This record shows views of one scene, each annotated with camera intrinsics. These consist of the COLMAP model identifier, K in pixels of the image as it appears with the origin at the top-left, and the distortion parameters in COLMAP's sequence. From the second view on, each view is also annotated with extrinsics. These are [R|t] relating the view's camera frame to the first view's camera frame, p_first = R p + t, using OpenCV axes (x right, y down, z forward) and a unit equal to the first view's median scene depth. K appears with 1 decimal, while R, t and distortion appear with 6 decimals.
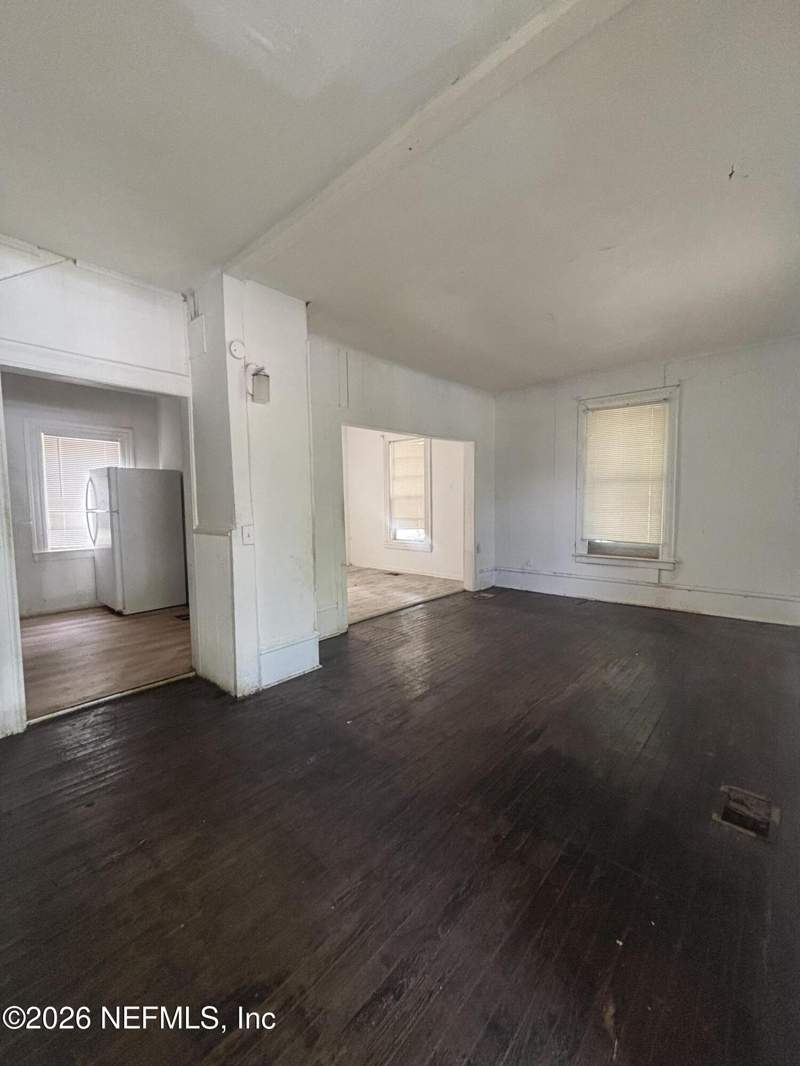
lens RADIAL K [[436.0, 0, 400.2], [0, 436.0, 532.3], [0, 0, 1]] dist [-0.001245, 0.001681]
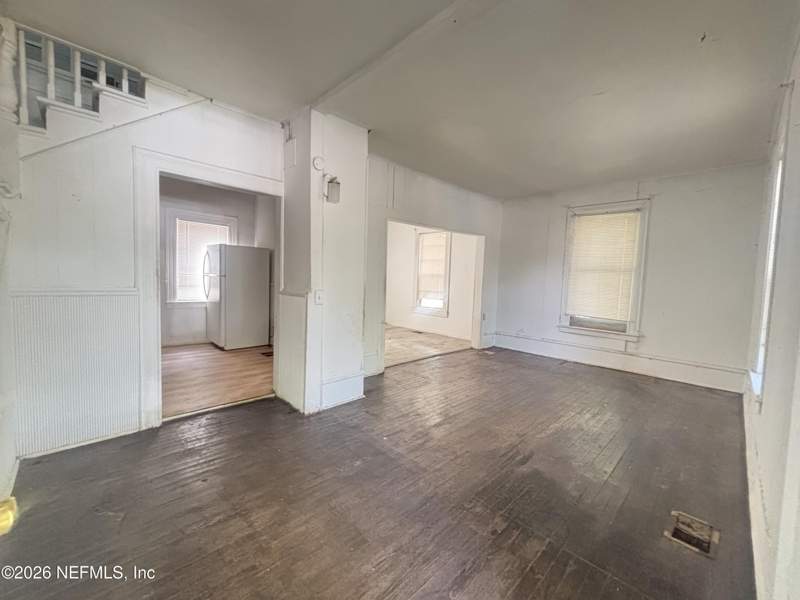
lens RADIAL K [[327.2, 0, 398.9], [0, 327.2, 298.9], [0, 0, 1]] dist [-0.001245, 0.001681]
pose [[0.996142, 0.052823, -0.070079, -0.021999], [-0.053225, 0.998575, -0.003890, 0.001193], [0.069773, 0.007605, 0.997534, -0.018216]]
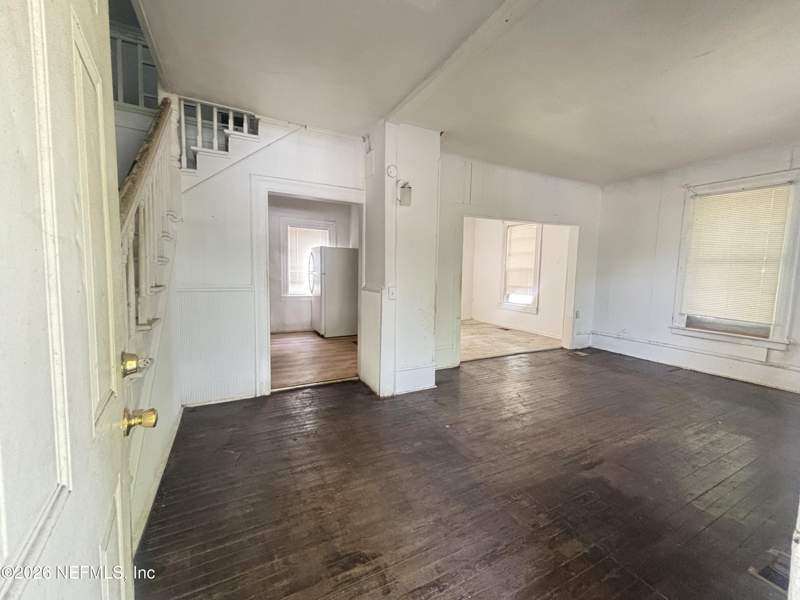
lens RADIAL K [[327.2, 0, 398.1], [0, 327.2, 300.0], [0, 0, 1]] dist [-0.001245, 0.001681]
pose [[0.931454, 0.064479, -0.358101, 0.080285], [-0.056603, 0.997869, 0.032445, -0.008544], [0.359430, -0.009952, 0.933119, -0.060492]]
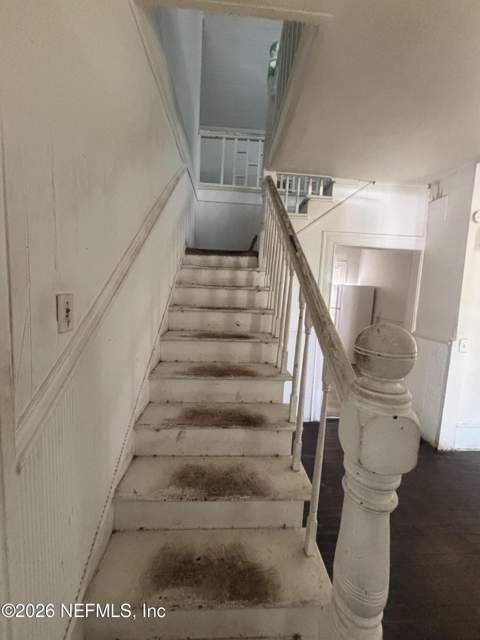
lens RADIAL K [[261.8, 0, 241.7], [0, 261.8, 320.6], [0, 0, 1]] dist [-0.001245, 0.001681]
pose [[0.698189, 0.126259, -0.704692, -0.256201], [-0.103190, 0.991795, 0.075462, -0.065124], [0.708438, 0.020030, 0.705489, -0.136991]]
